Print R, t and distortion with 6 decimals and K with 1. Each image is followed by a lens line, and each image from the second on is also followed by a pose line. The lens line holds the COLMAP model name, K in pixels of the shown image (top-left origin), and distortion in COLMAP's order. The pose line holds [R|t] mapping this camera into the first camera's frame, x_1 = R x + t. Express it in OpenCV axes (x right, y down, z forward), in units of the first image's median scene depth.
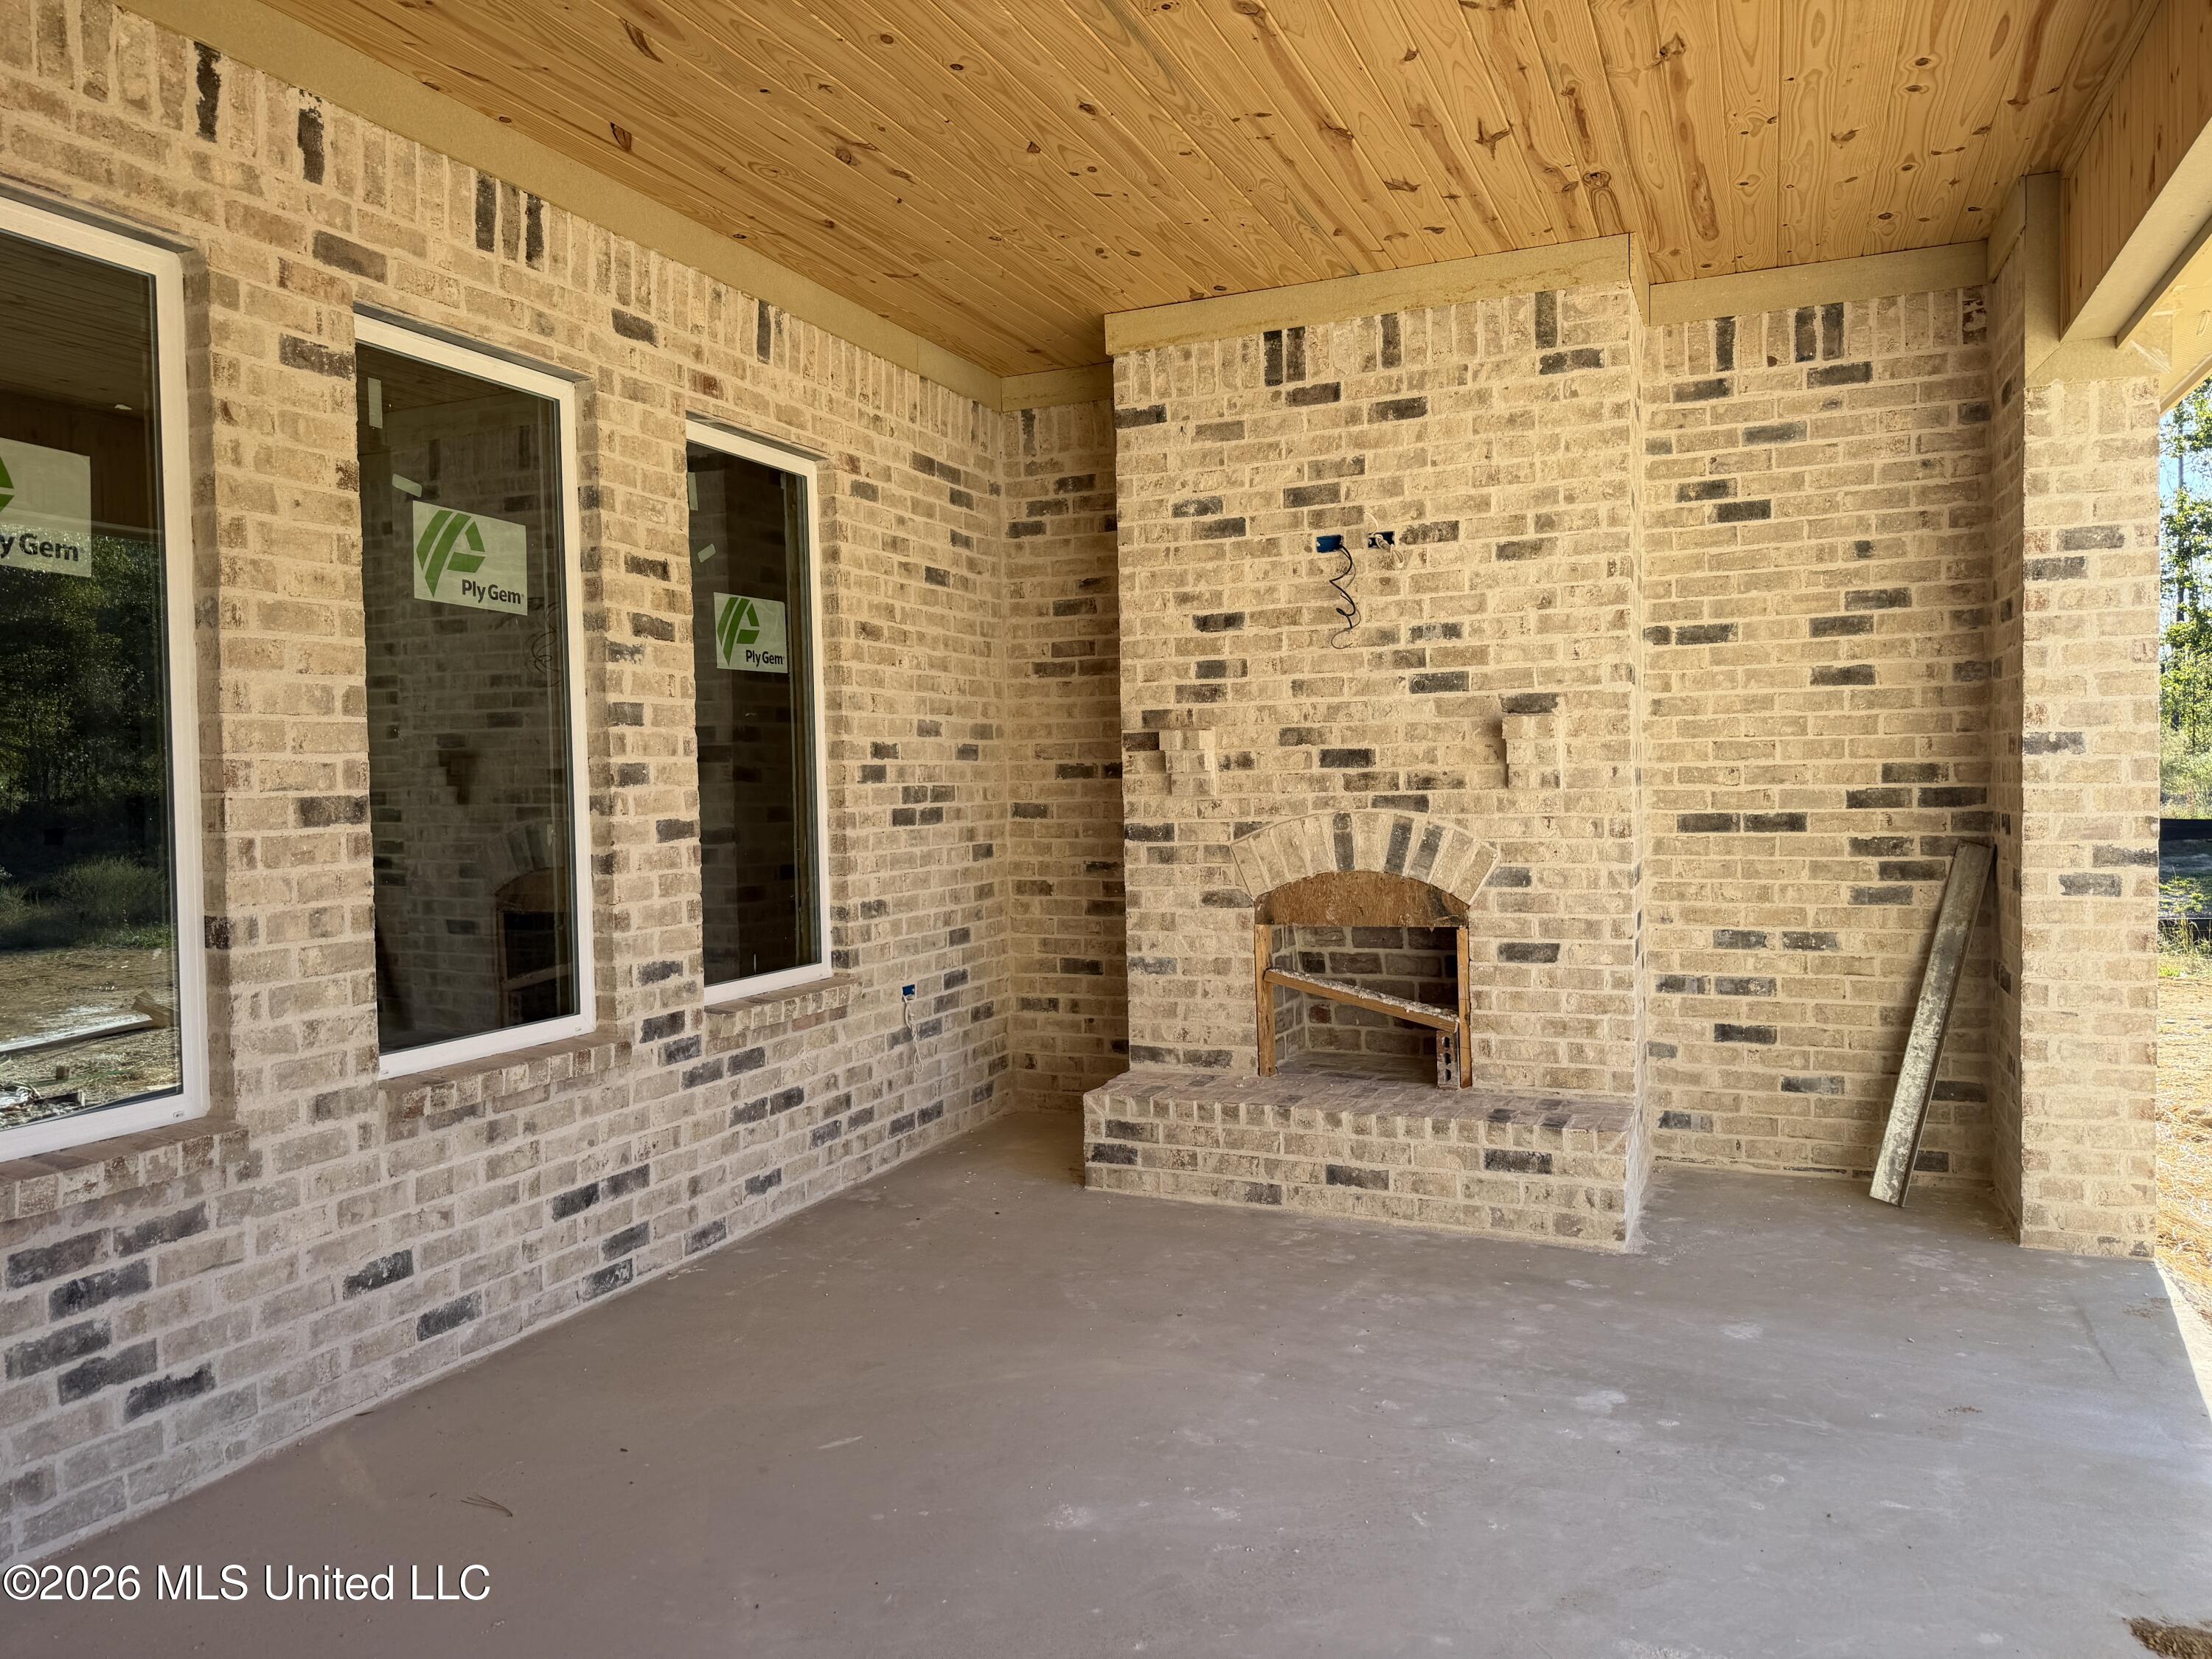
lens RADIAL K [[1507.1, 0, 1099.2], [0, 1507.1, 845.0], [0, 0, 1]] dist [-0.000120, -0.001010]
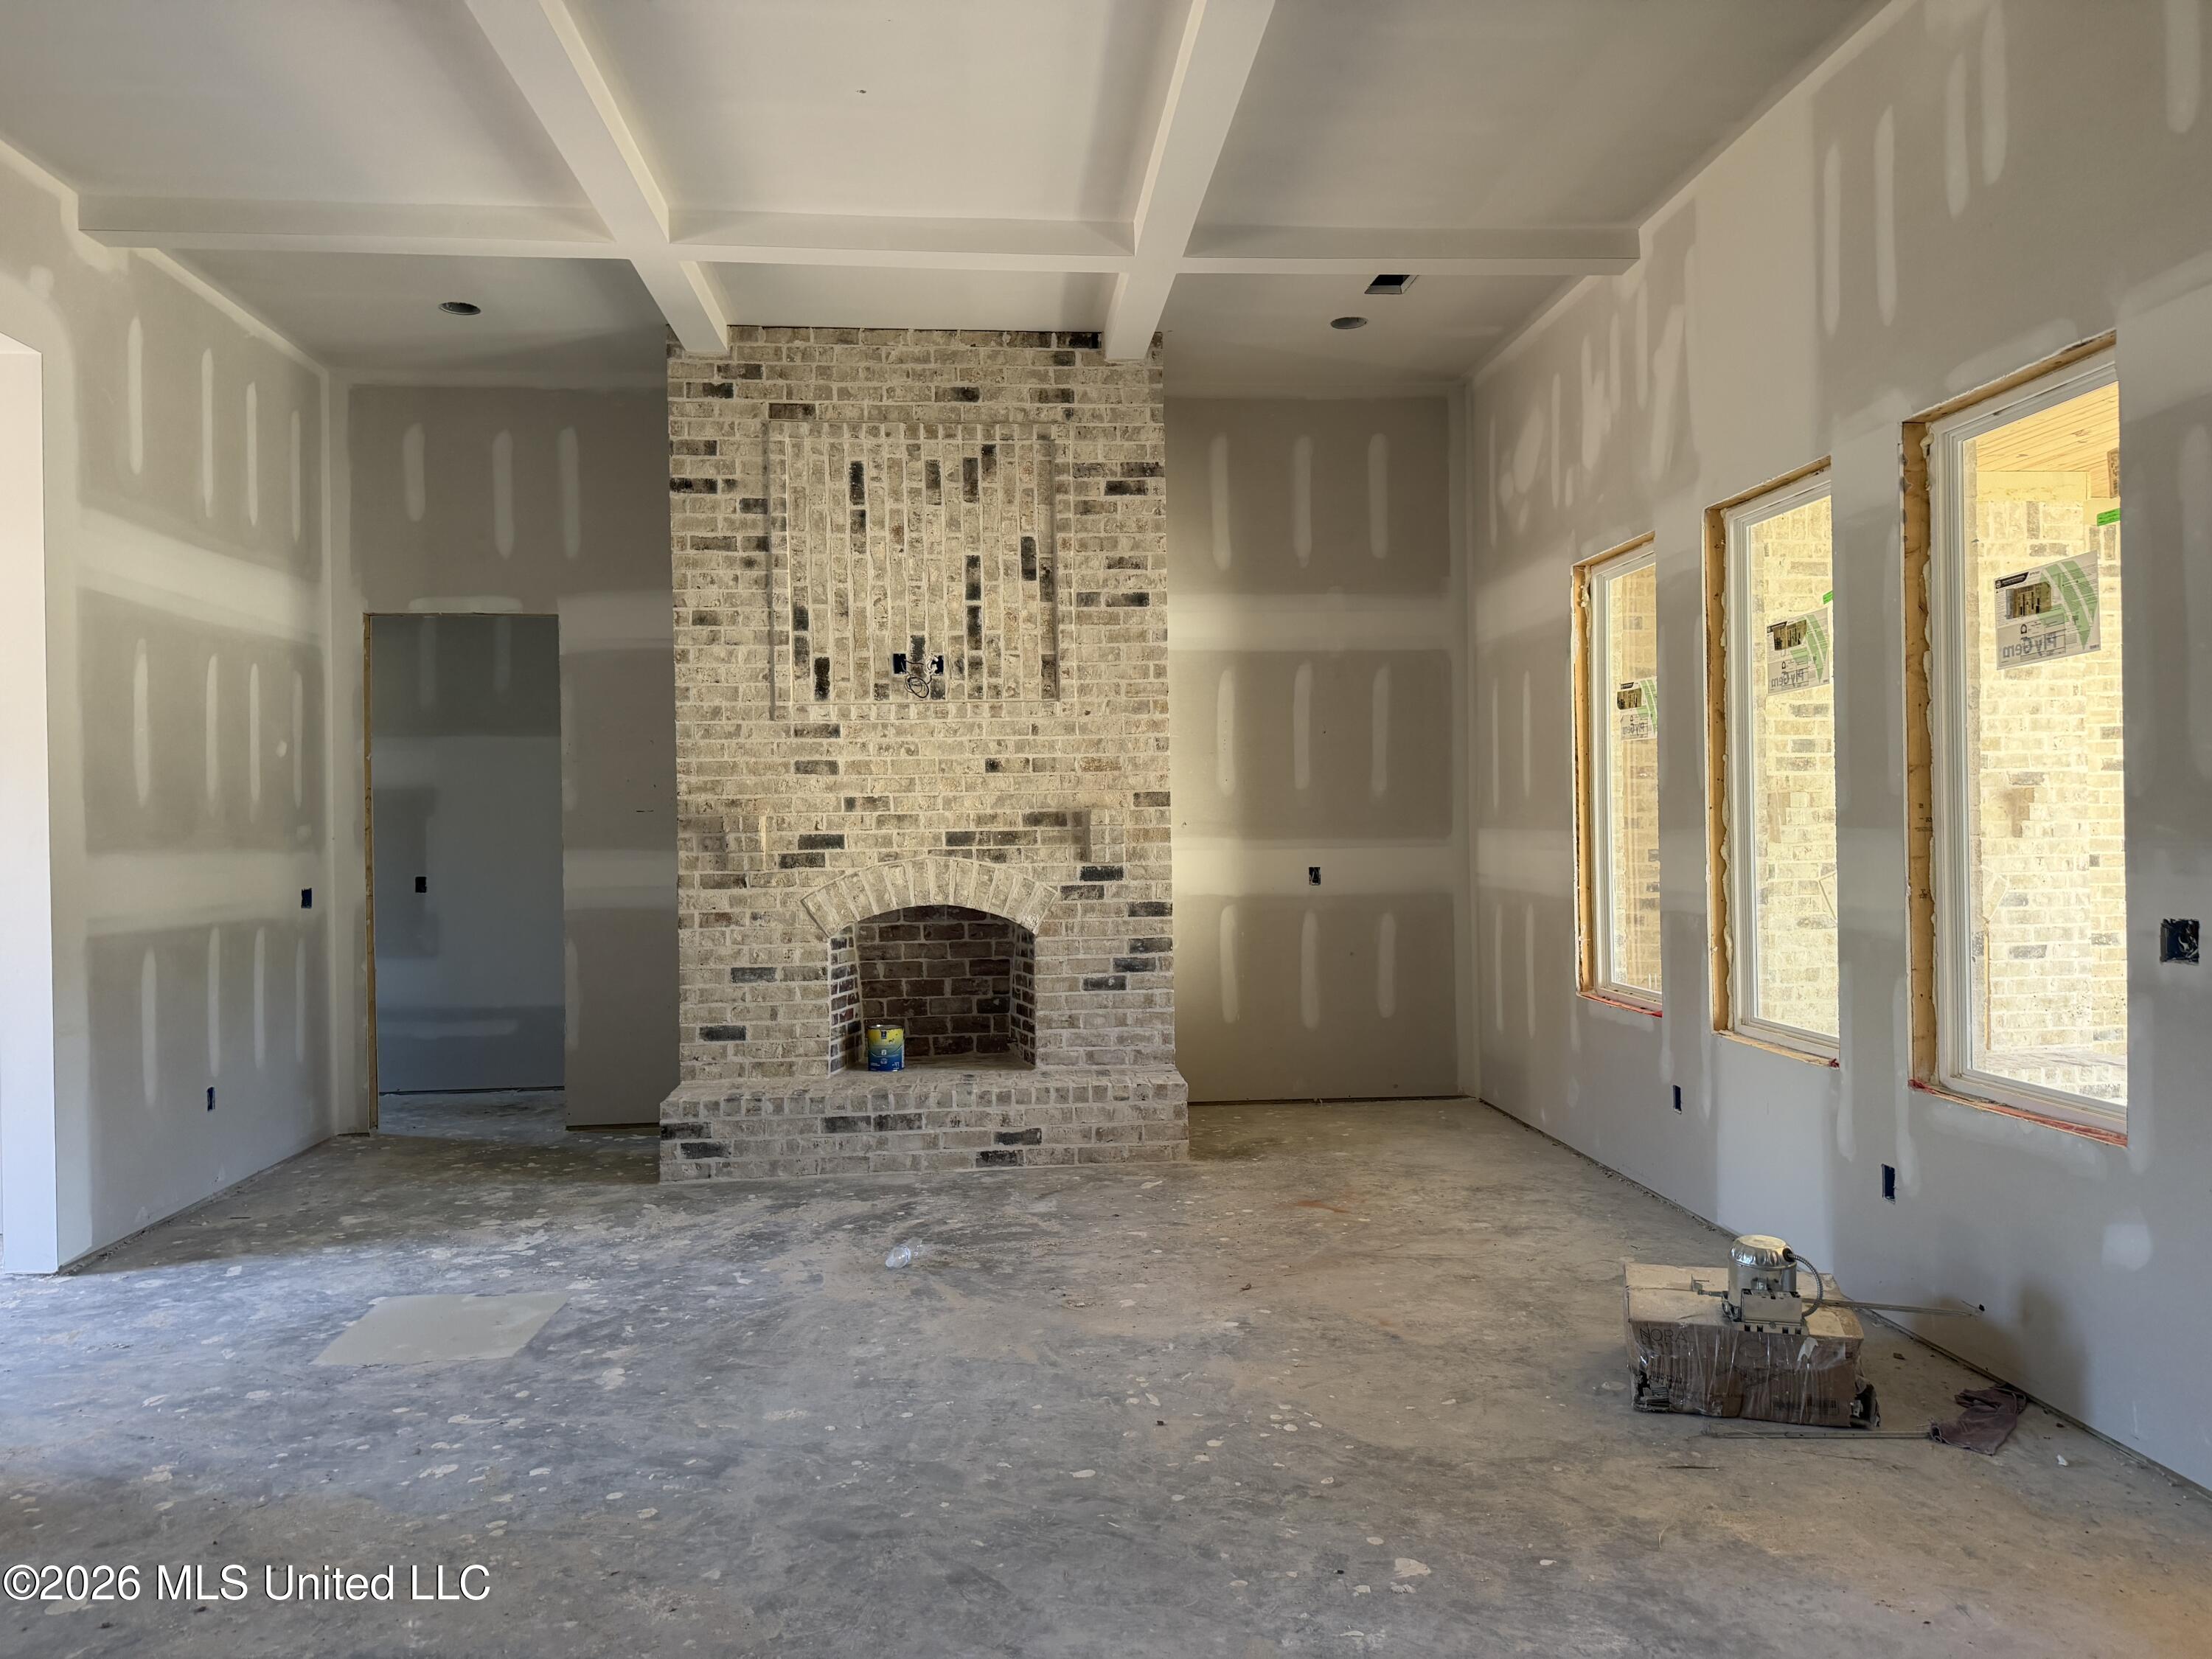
lens RADIAL K [[1507.1, 0, 1106.1], [0, 1507.1, 822.4], [0, 0, 1]] dist [-0.000120, -0.001010]
pose [[0.868735, 0.015540, 0.495034, -1.191240], [0.019613, 0.997644, -0.065738, 0.025695], [-0.494889, 0.066818, 0.866383, 0.185310]]
